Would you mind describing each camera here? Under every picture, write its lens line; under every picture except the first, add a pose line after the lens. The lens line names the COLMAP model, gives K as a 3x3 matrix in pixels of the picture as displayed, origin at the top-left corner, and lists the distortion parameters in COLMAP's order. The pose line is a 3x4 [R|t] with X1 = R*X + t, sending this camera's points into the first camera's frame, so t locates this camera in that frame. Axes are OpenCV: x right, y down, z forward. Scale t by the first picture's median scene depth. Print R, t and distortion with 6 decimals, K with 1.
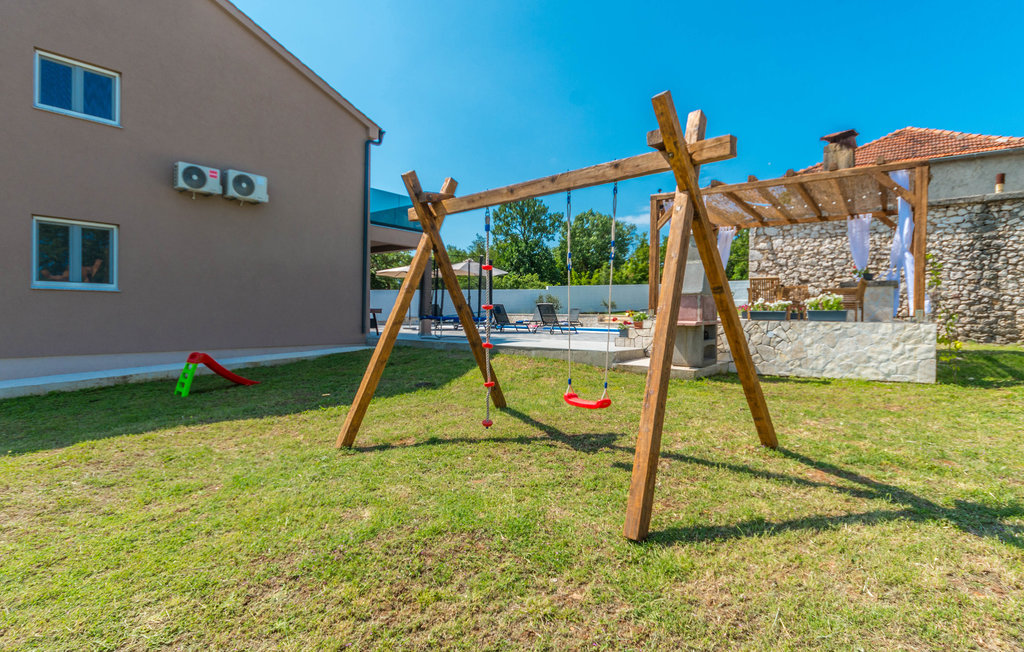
lens RADIAL K [[516.9, 0, 510.2], [0, 516.9, 320.3], [0, 0, 1]] dist [-0.001290, 0.000561]
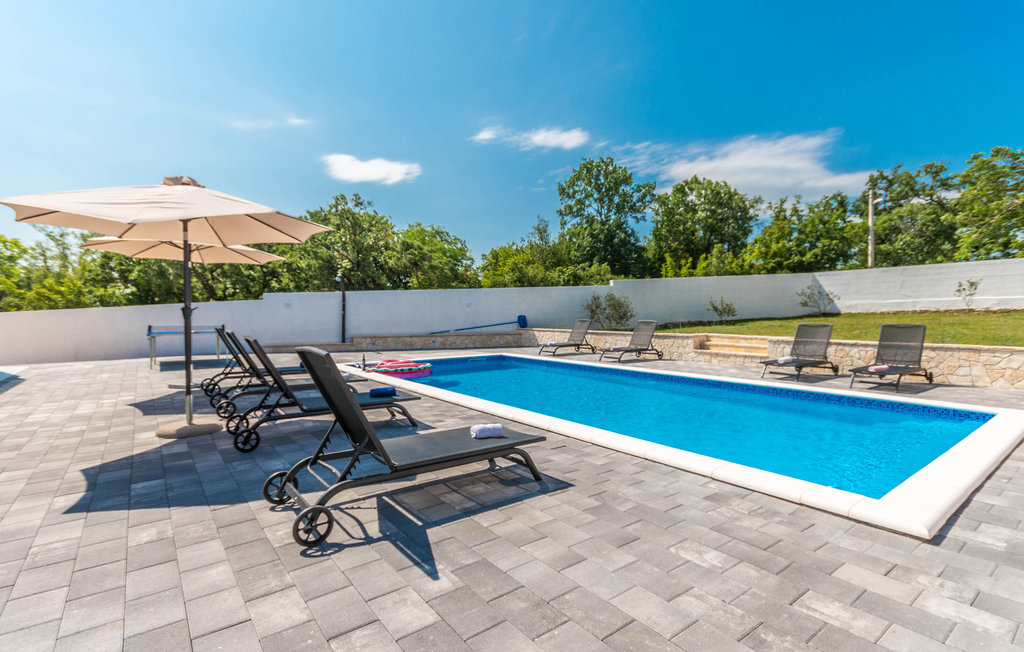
lens RADIAL K [[482.0, 0, 513.8], [0, 482.0, 318.2], [0, 0, 1]] dist [0.002498, -0.002119]
pose [[0.974218, -0.008729, -0.225439, 0.208437], [0.008381, 0.999962, -0.002499, -0.050312], [0.225452, 0.000545, 0.974254, 1.027192]]
